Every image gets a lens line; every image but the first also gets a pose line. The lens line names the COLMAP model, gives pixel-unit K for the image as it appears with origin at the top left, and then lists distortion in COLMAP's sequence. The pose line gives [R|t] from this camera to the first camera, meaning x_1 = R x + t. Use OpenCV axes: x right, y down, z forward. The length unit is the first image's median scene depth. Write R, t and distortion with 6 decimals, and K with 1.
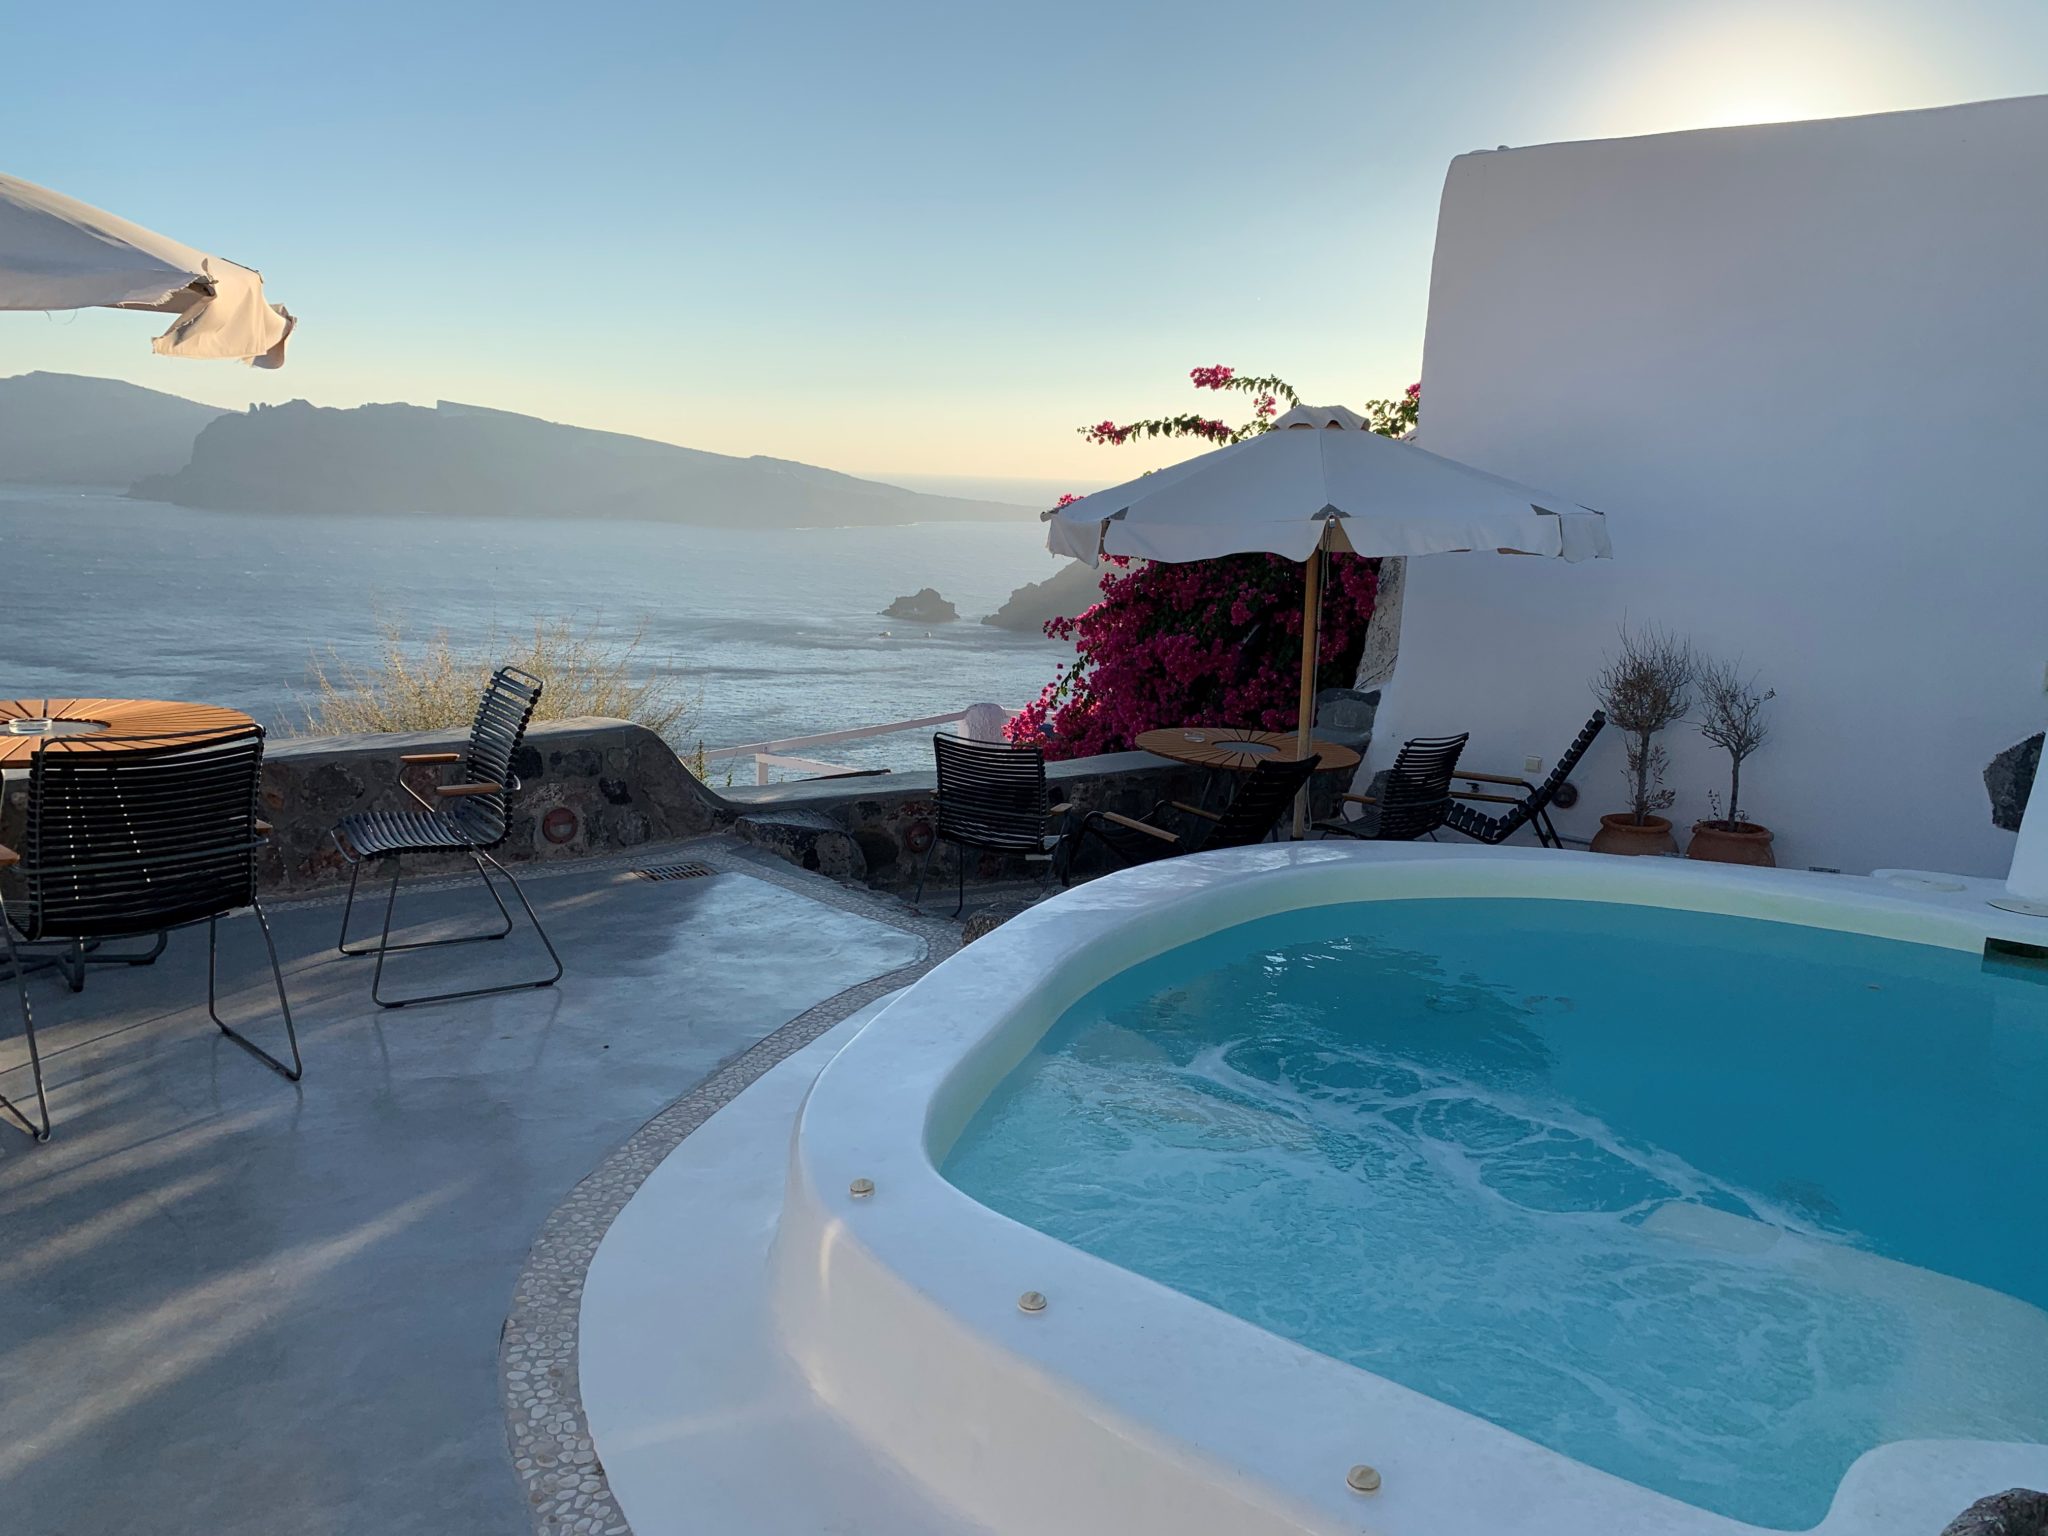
lens RADIAL K [[1547.0, 0, 1026.2], [0, 1547.0, 778.2], [0, 0, 1]] dist [0.002449, -0.003067]
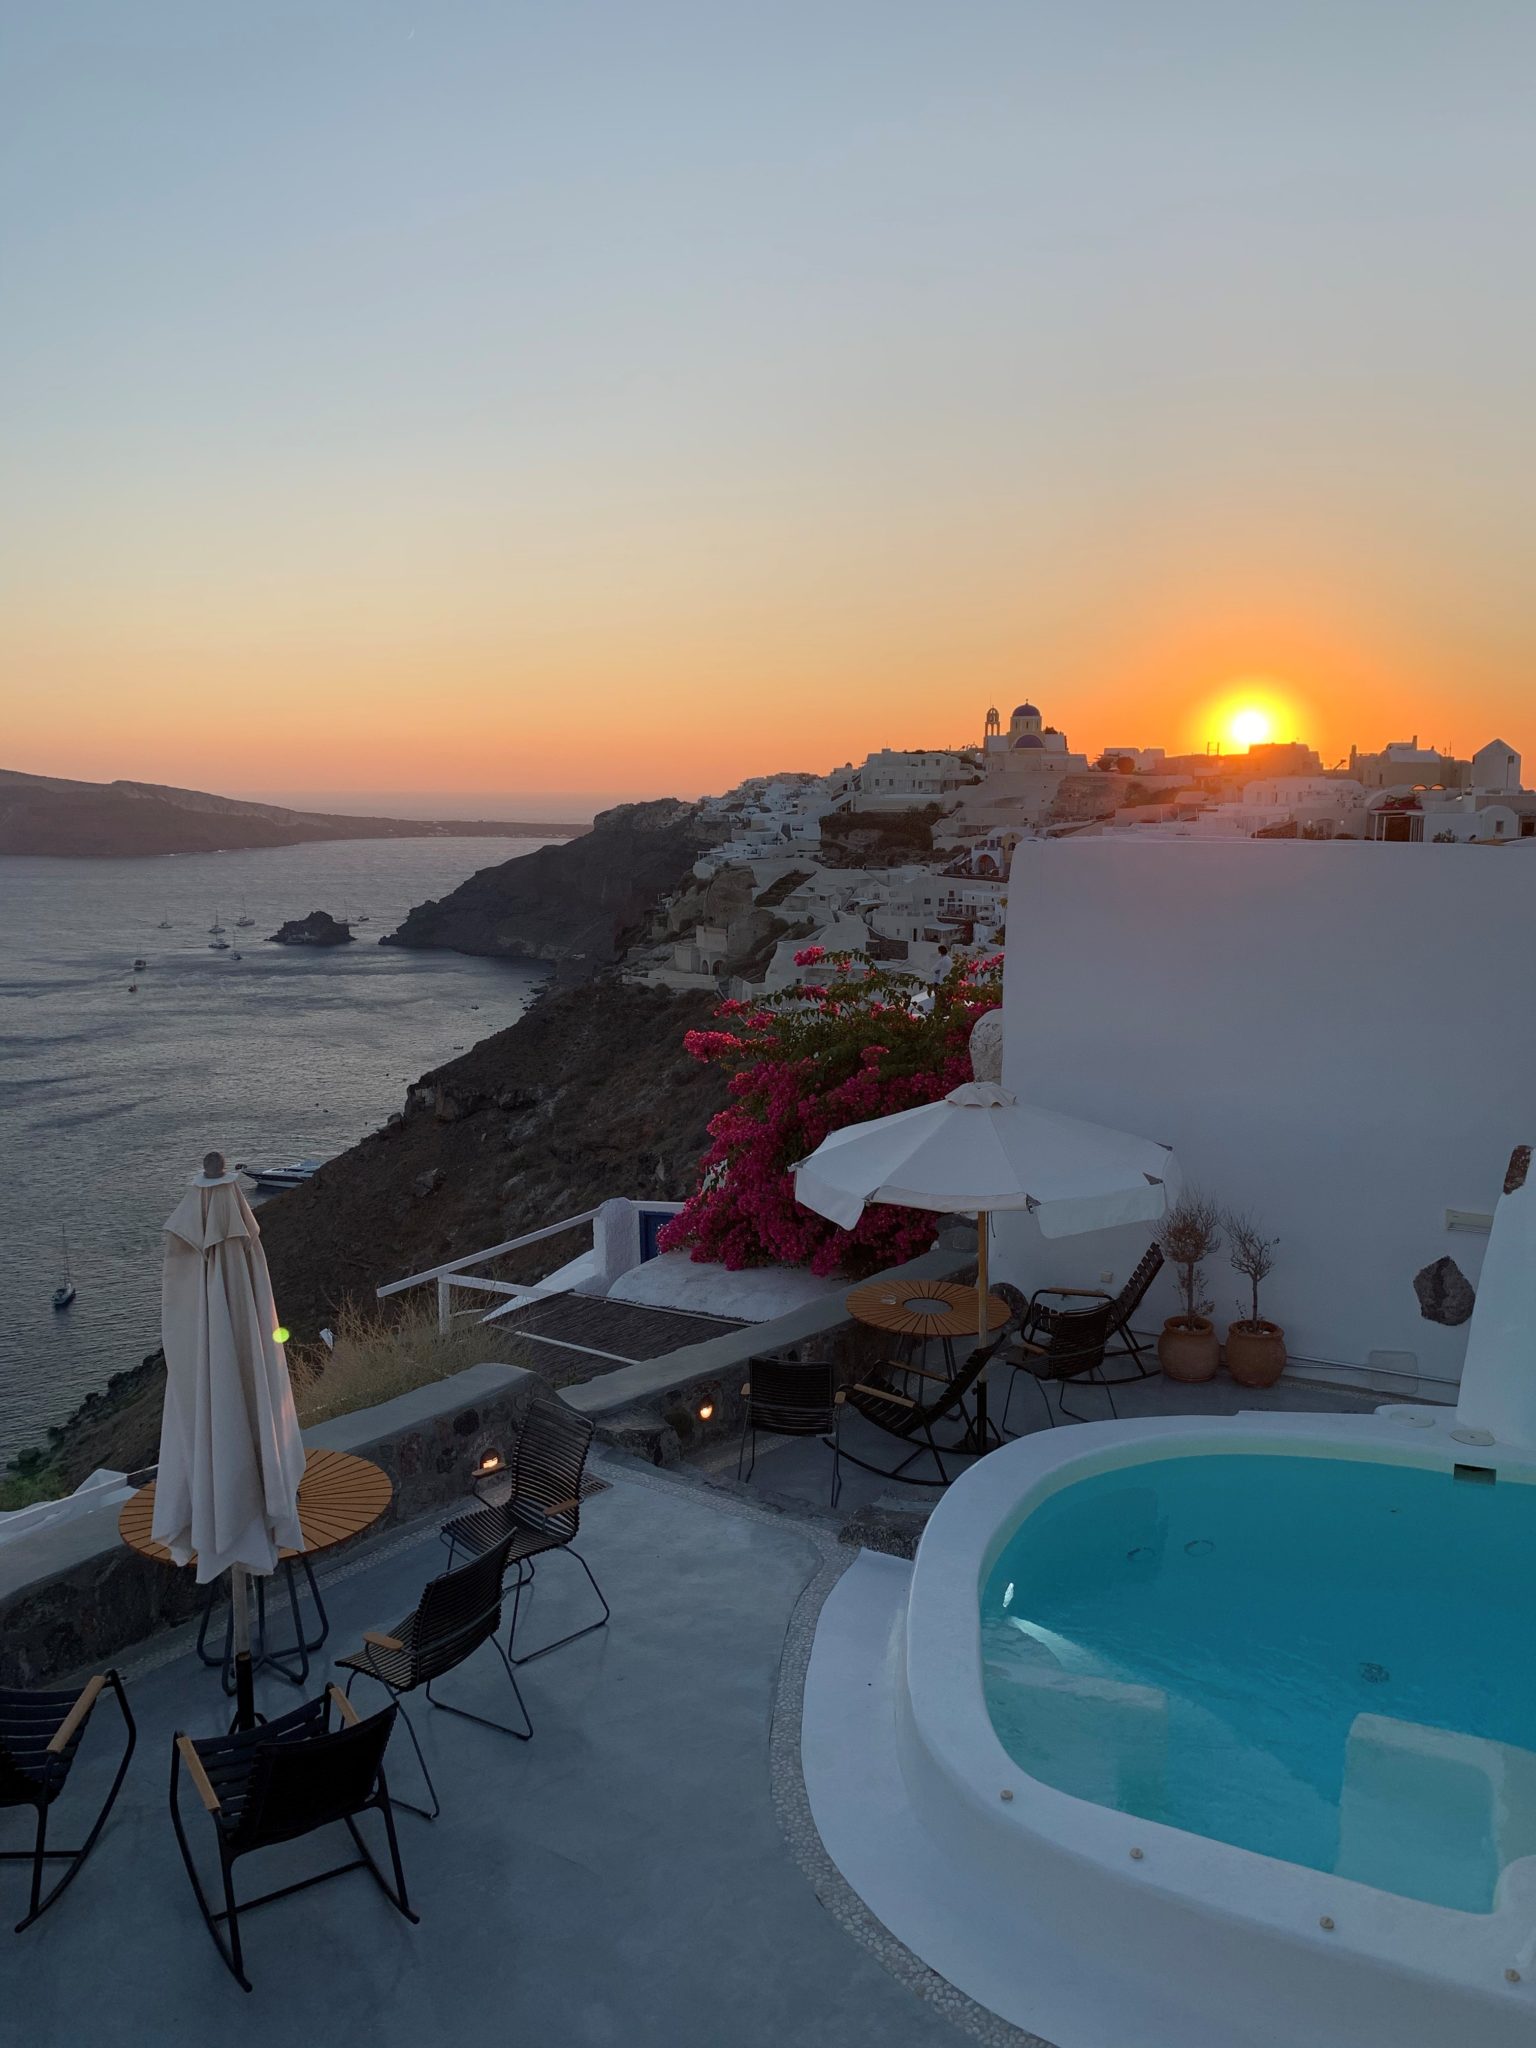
lens RADIAL K [[1547.0, 0, 762.0], [0, 1547.0, 1015.5], [0, 0, 1]] dist [0.002449, -0.003067]
pose [[0.975964, -0.067003, 0.207377, -0.268402], [0.076831, 0.996253, -0.039699, -0.236983], [-0.203940, 0.054678, 0.977455, -0.321280]]
